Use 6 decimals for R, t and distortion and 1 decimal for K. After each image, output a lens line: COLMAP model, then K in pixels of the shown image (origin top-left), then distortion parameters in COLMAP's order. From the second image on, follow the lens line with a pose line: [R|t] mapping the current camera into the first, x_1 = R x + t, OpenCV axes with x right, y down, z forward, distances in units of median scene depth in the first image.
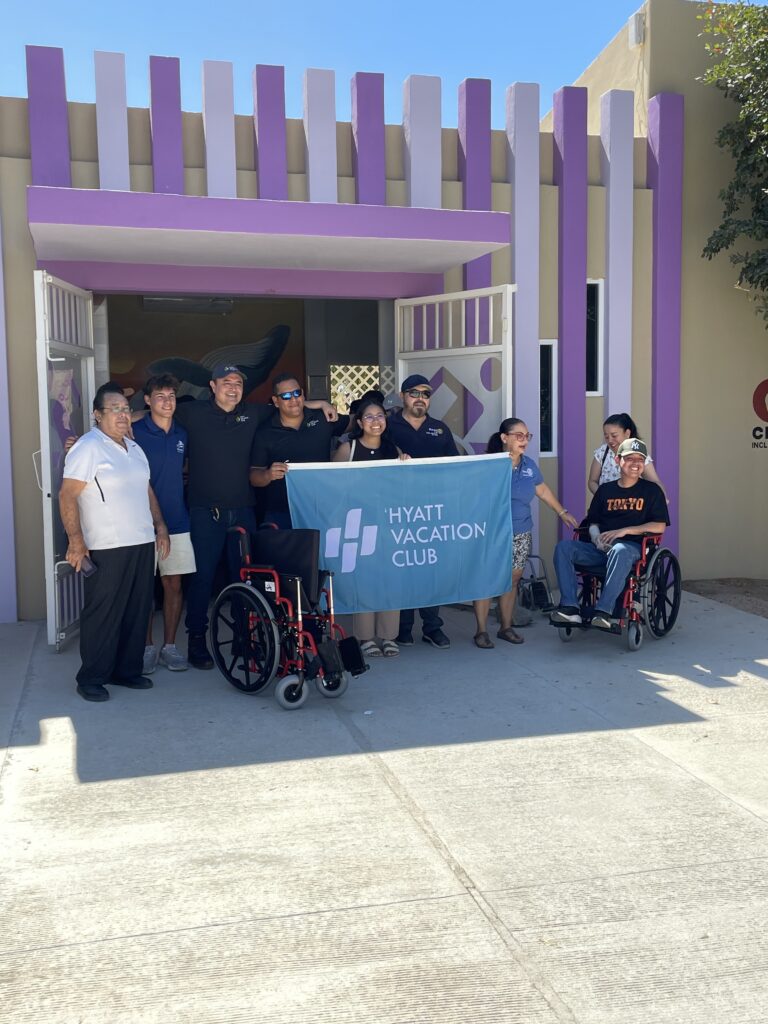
lens RADIAL K [[1072.9, 0, 383.7], [0, 1072.9, 513.8], [0, 0, 1]] dist [-0.008216, 0.000000]
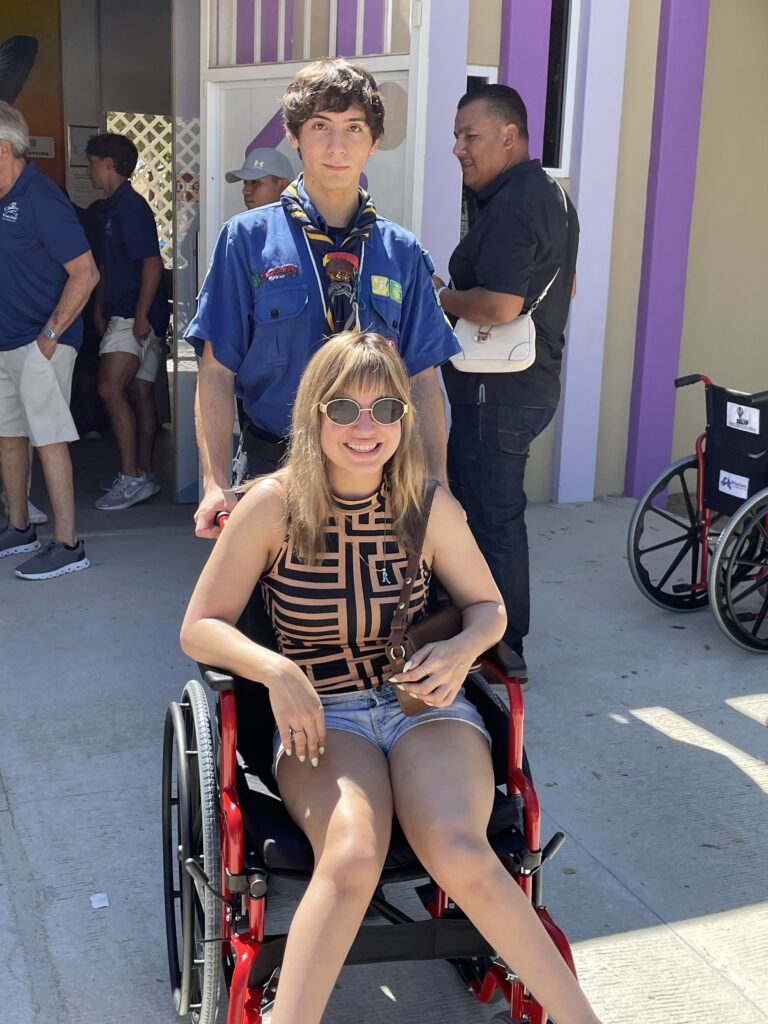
lens RADIAL K [[1281.7, 0, 384.3], [0, 1281.7, 513.2], [0, 0, 1]] dist [0.013299, 0.000000]
pose [[0.986925, 0.020224, 0.159908, 0.003680], [-0.040850, 0.991091, 0.126770, -0.016239], [-0.155920, -0.131645, 0.978958, 0.339568]]
